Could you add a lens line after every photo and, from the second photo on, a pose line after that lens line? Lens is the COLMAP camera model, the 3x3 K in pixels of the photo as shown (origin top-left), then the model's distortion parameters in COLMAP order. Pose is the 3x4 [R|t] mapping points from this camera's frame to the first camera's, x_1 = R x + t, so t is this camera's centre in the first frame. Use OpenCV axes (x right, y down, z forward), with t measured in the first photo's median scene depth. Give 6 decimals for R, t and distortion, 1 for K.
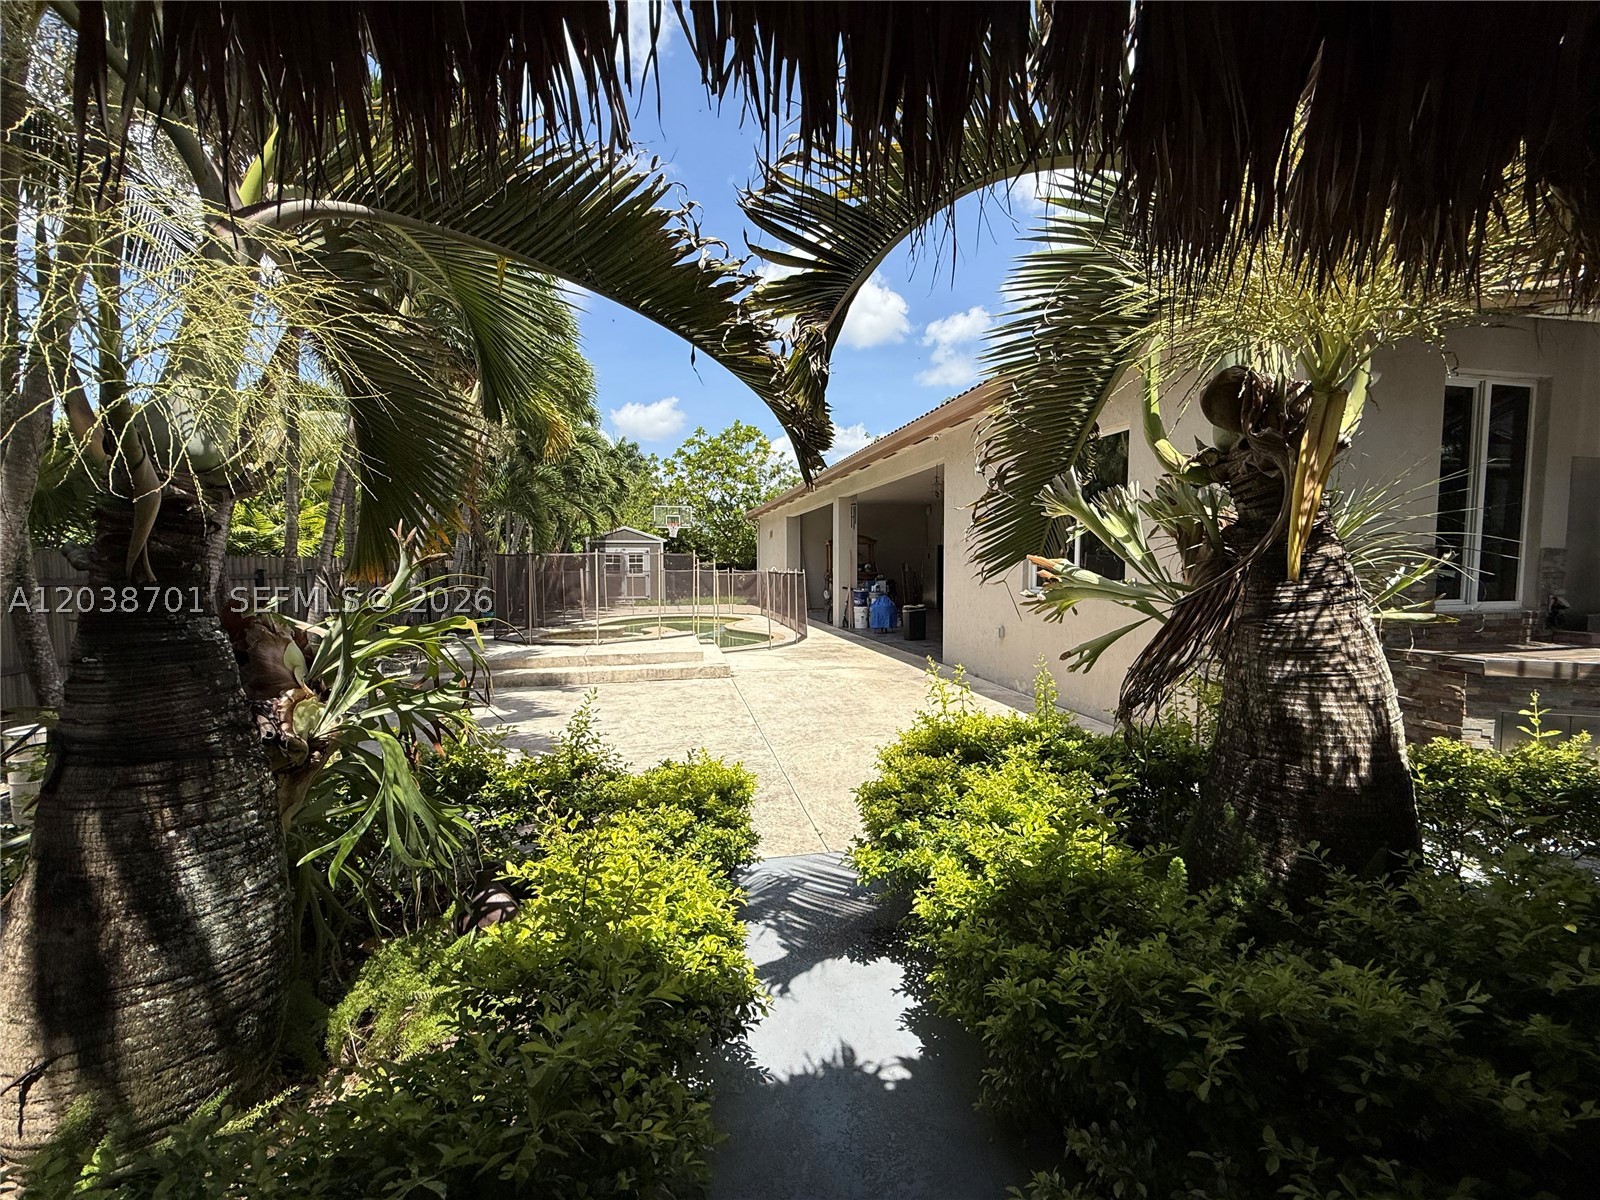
lens RADIAL K [[643.6, 0, 810.4], [0, 643.6, 599.1], [0, 0, 1]] dist [-0.004240, 0.001354]
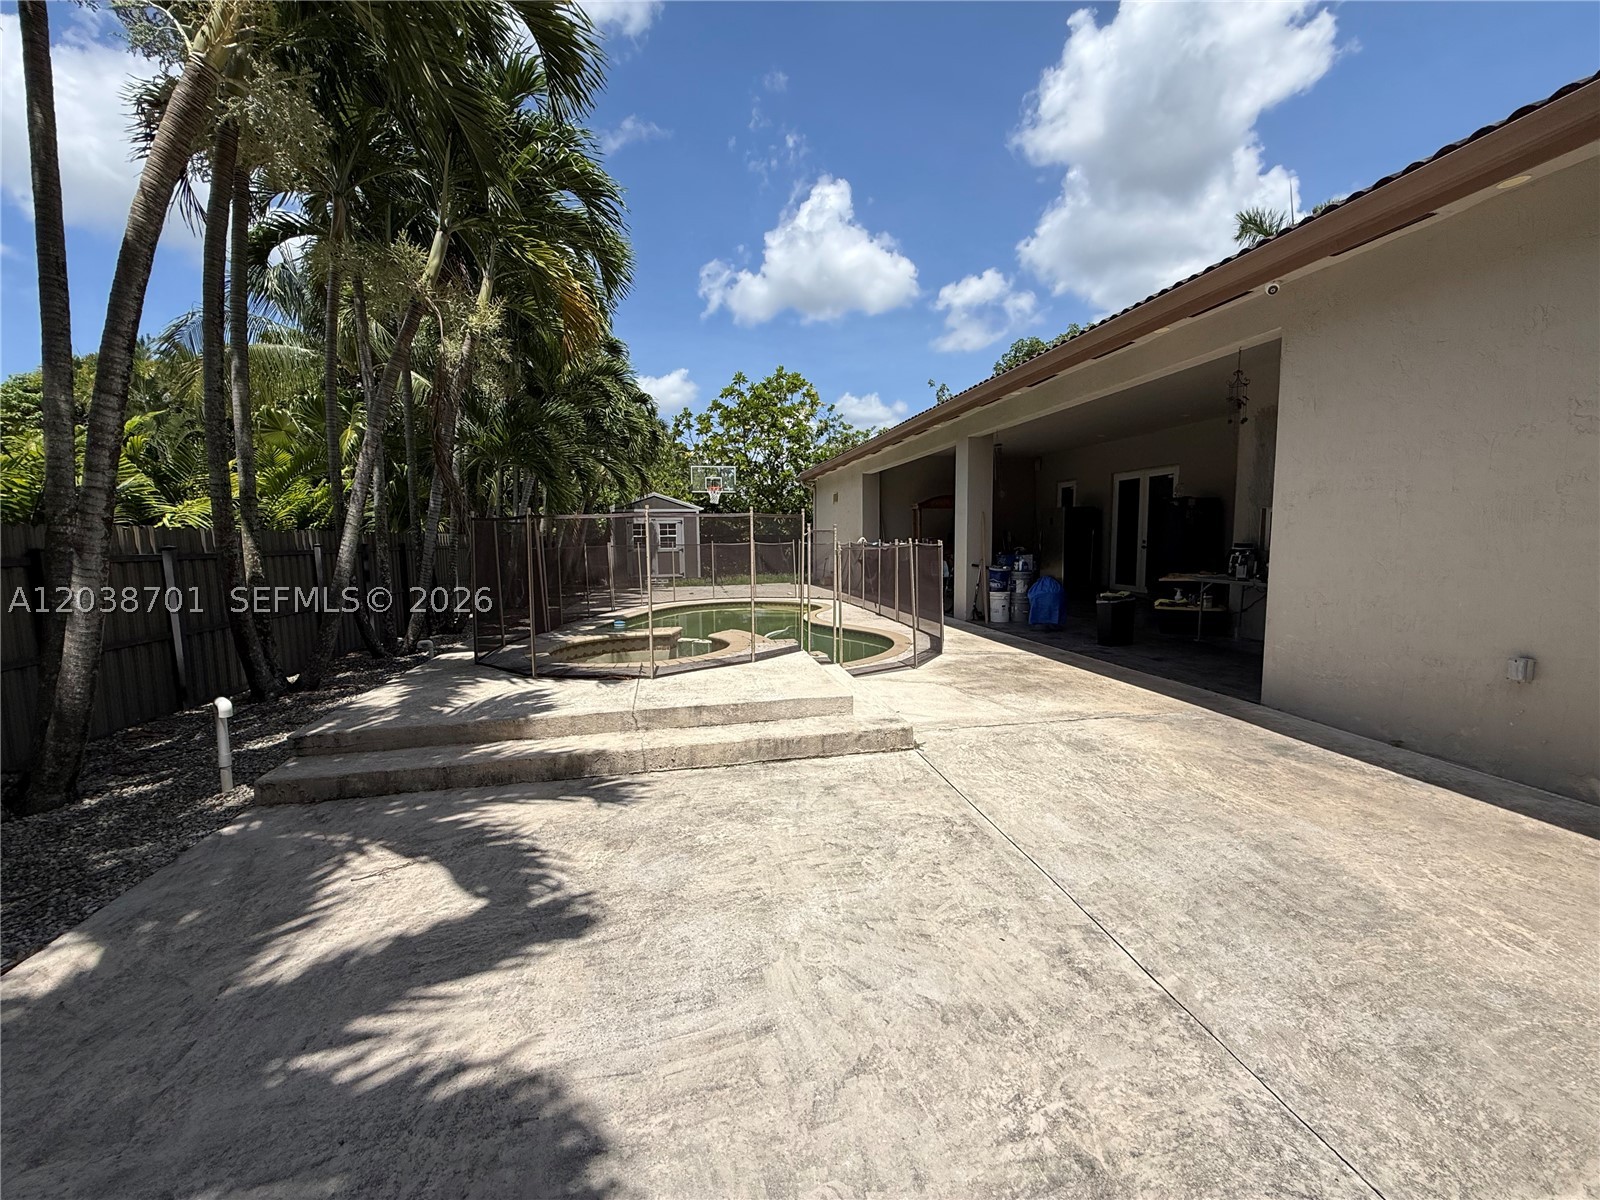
lens RADIAL K [[643.6, 0, 797.7], [0, 643.6, 602.7], [0, 0, 1]] dist [-0.004240, 0.001354]
pose [[0.998804, -0.007084, -0.048368, -0.061622], [0.009432, 0.998780, 0.048476, -0.007043], [0.047966, -0.048874, 0.997653, 0.157025]]
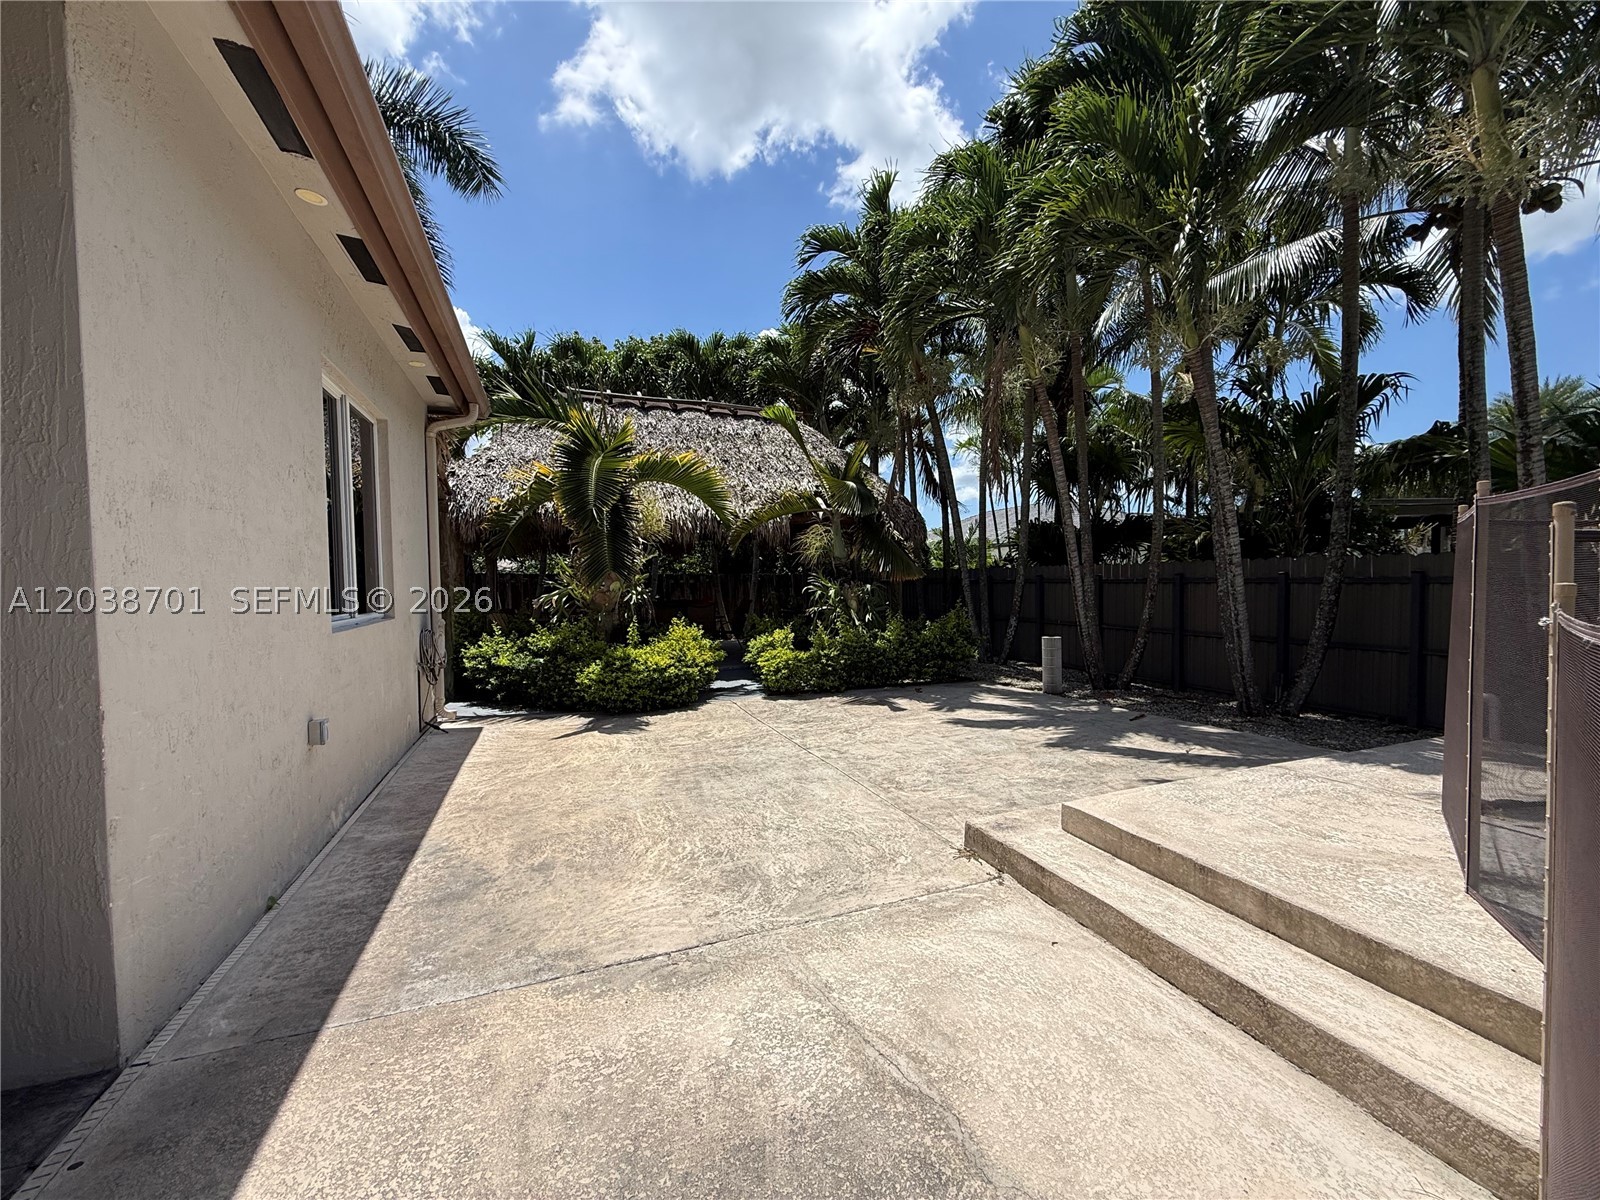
lens RADIAL K [[643.6, 0, 793.1], [0, 643.6, 603.7], [0, 0, 1]] dist [-0.004240, 0.001354]
pose [[-0.993538, 0.017429, -0.112156, 0.007454], [0.007383, 0.995971, 0.089368, -0.021261], [0.113261, 0.087962, -0.989664, 0.441562]]
